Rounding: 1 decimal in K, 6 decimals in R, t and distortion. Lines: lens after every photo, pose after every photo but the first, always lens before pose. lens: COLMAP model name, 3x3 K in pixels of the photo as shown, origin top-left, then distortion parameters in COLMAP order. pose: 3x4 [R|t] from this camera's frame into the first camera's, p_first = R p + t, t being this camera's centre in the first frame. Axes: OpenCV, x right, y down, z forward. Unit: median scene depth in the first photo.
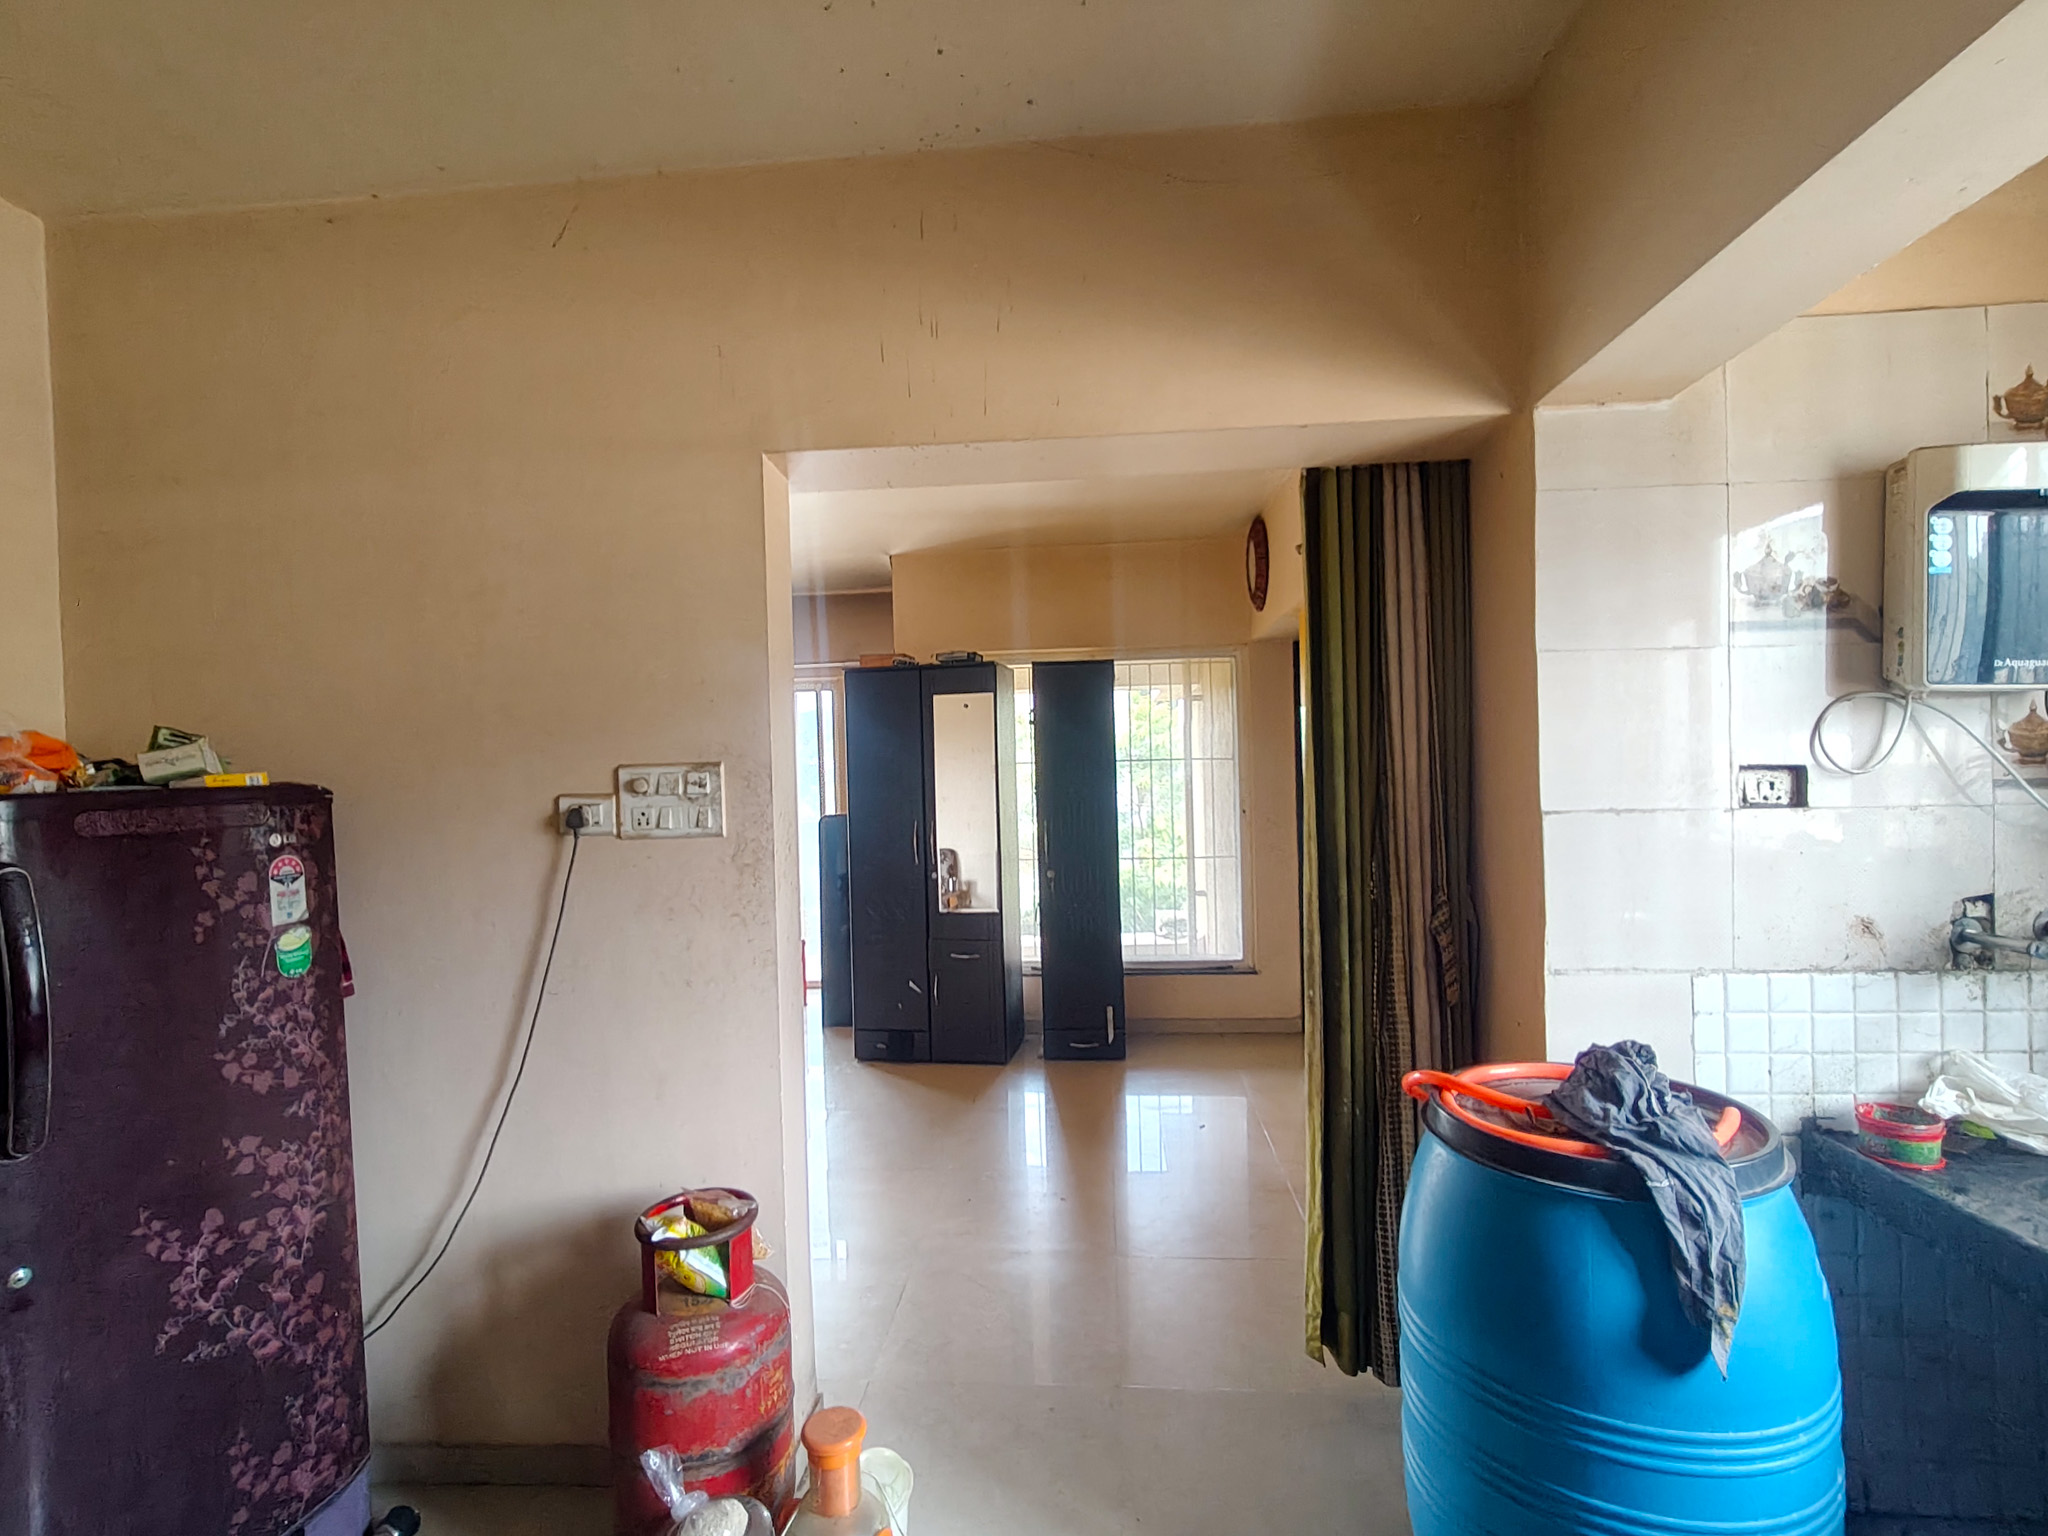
lens RADIAL K [[965.3, 0, 1018.0], [0, 965.3, 774.2], [0, 0, 1]] dist [0.007917, 0.000462]
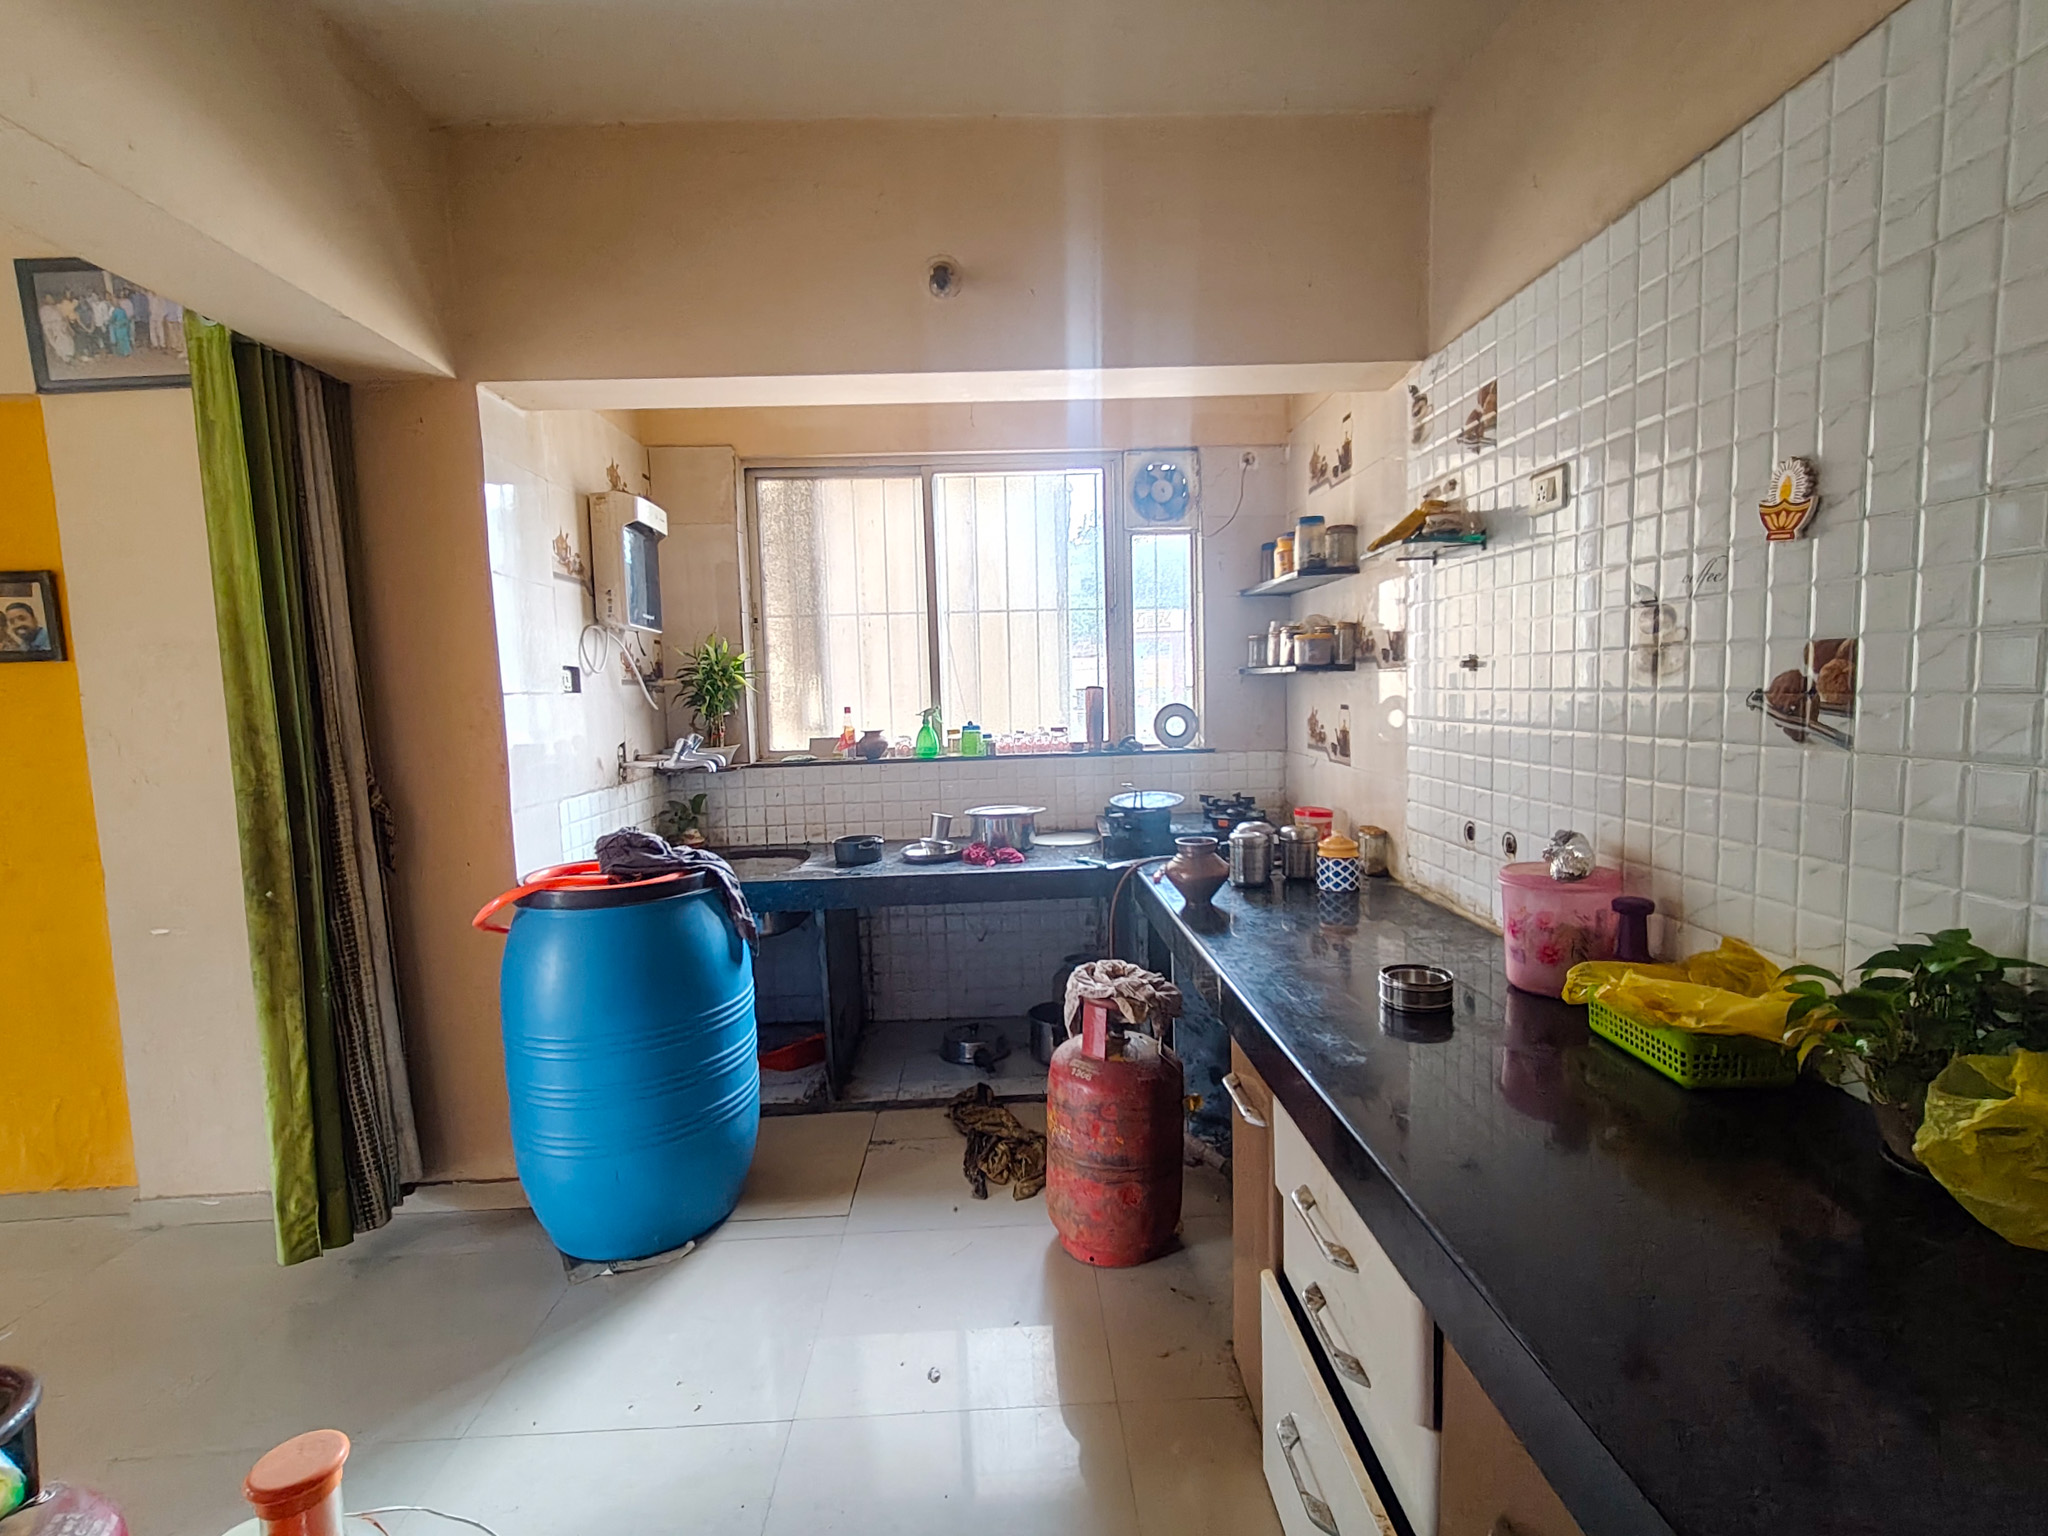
lens RADIAL K [[965.3, 0, 1009.0], [0, 965.3, 775.9], [0, 0, 1]] dist [0.007917, 0.000462]
pose [[-0.108251, -0.060914, 0.992256, -0.332629], [0.042718, 0.996914, 0.065861, 0.036006], [-0.993205, 0.049516, -0.105315, 0.171549]]
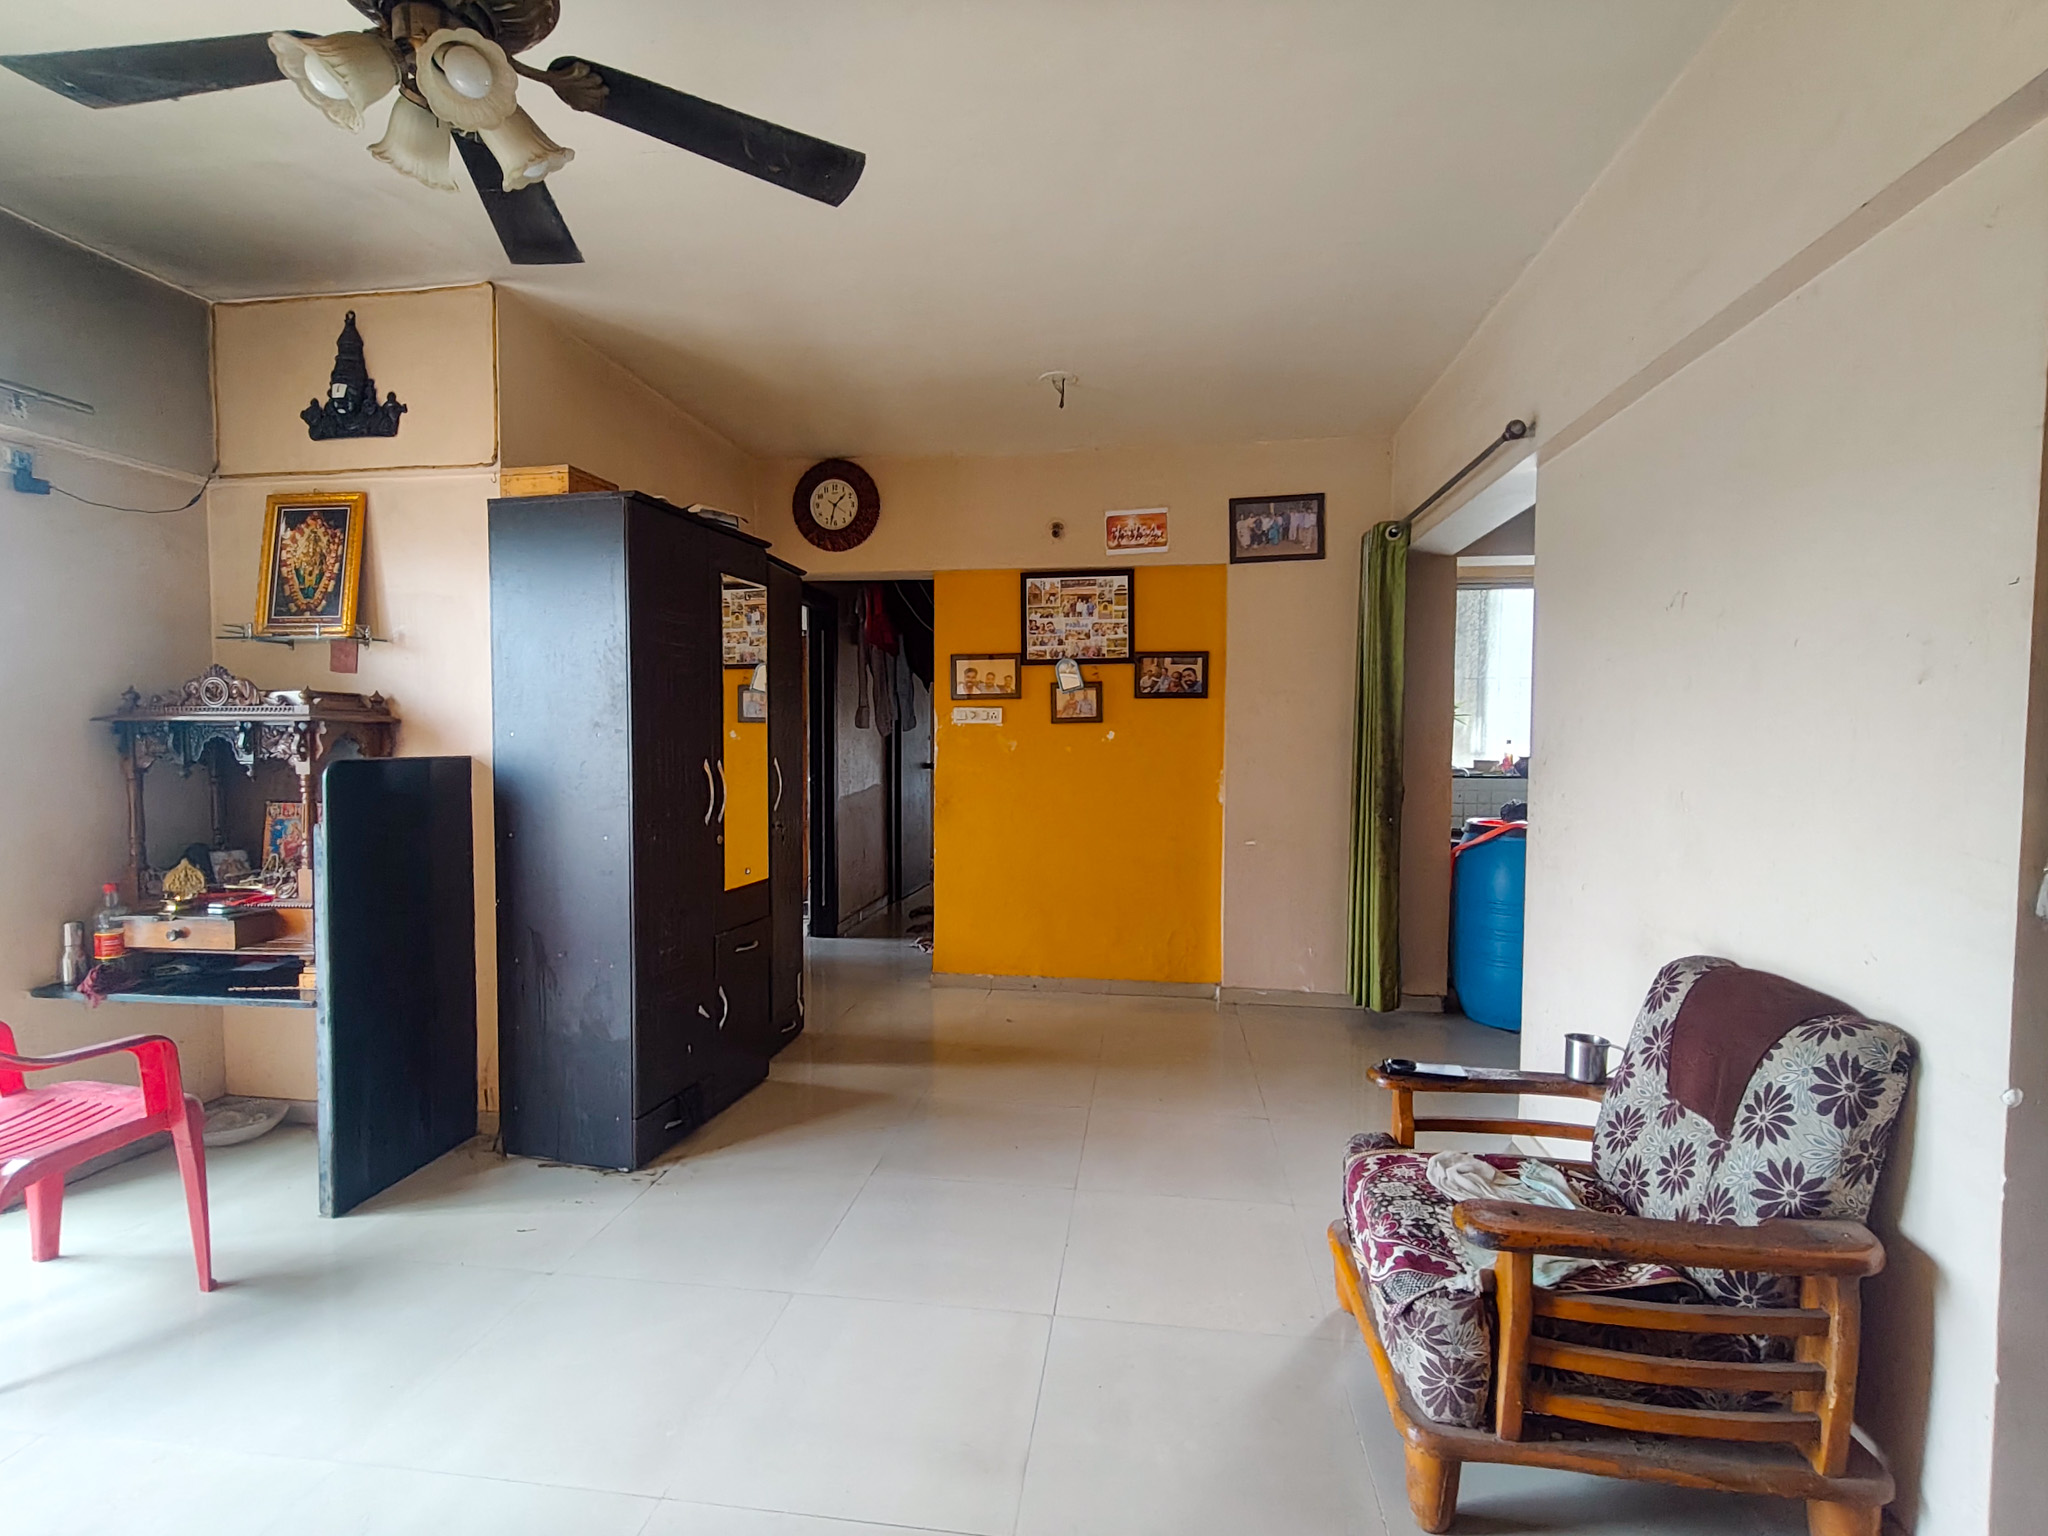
lens RADIAL K [[965.3, 0, 1027.6], [0, 965.3, 770.3], [0, 0, 1]] dist [0.007917, 0.000462]
pose [[0.050940, -0.009149, 0.998660, -0.747802], [0.001772, 0.999957, 0.009070, 0.051193], [-0.998700, 0.001308, 0.050954, 0.745317]]
